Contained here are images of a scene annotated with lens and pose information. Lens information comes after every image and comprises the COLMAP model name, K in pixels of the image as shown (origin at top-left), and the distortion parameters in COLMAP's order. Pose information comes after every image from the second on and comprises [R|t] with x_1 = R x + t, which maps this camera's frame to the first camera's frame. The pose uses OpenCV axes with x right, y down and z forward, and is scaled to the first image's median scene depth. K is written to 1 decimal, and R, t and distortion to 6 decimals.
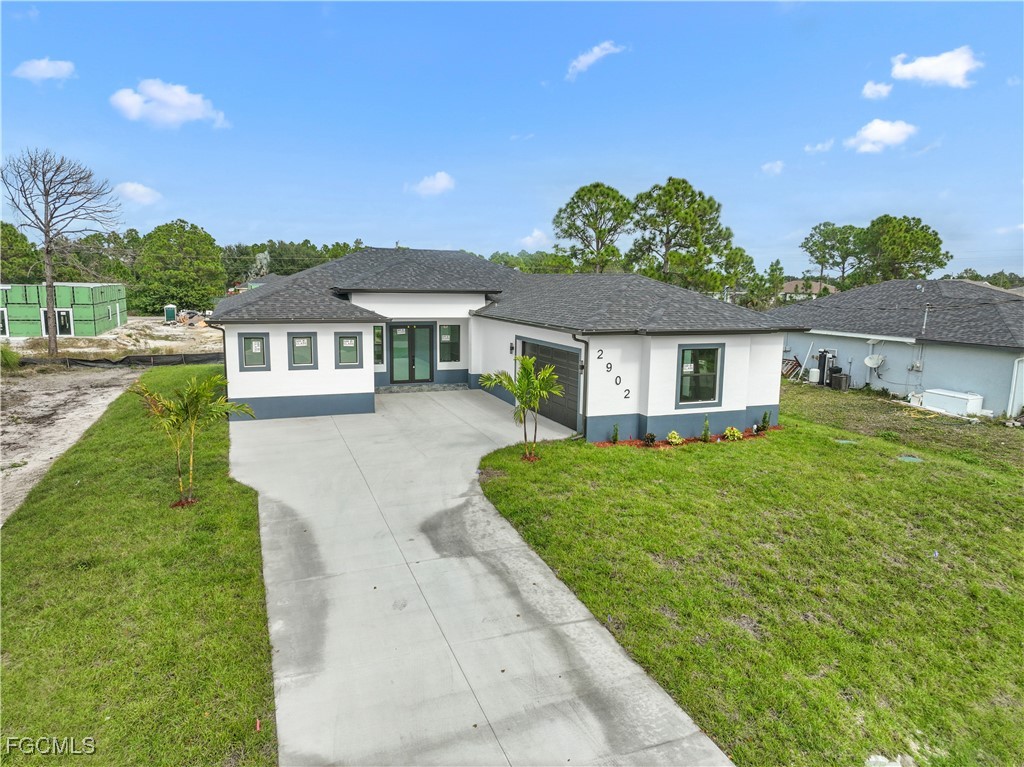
lens RADIAL K [[682.5, 0, 511.6], [0, 682.5, 384.2], [0, 0, 1]] dist [0.036653, 0.013395]
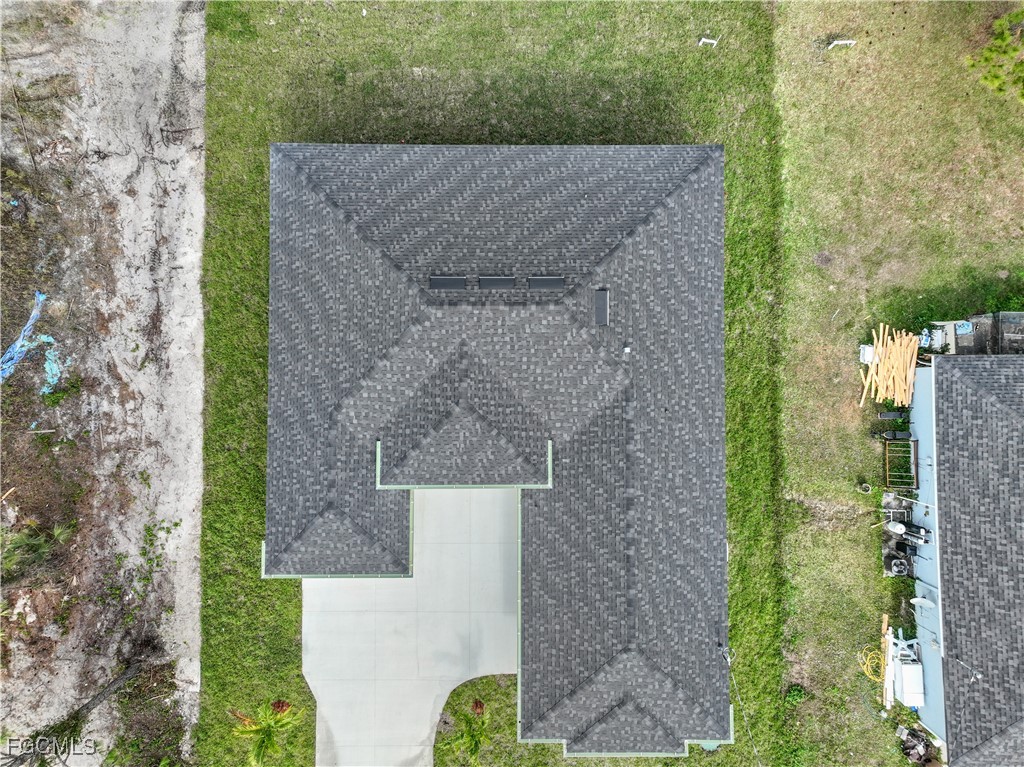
lens RADIAL K [[682.5, 0, 509.6], [0, 682.5, 364.5], [0, 0, 1]] dist [0.036653, 0.013395]
pose [[0.930787, 0.364777, -0.023939, -0.141258], [-0.045839, 0.181430, 0.982335, -1.450269], [0.362677, -0.913247, 0.185594, 1.322060]]
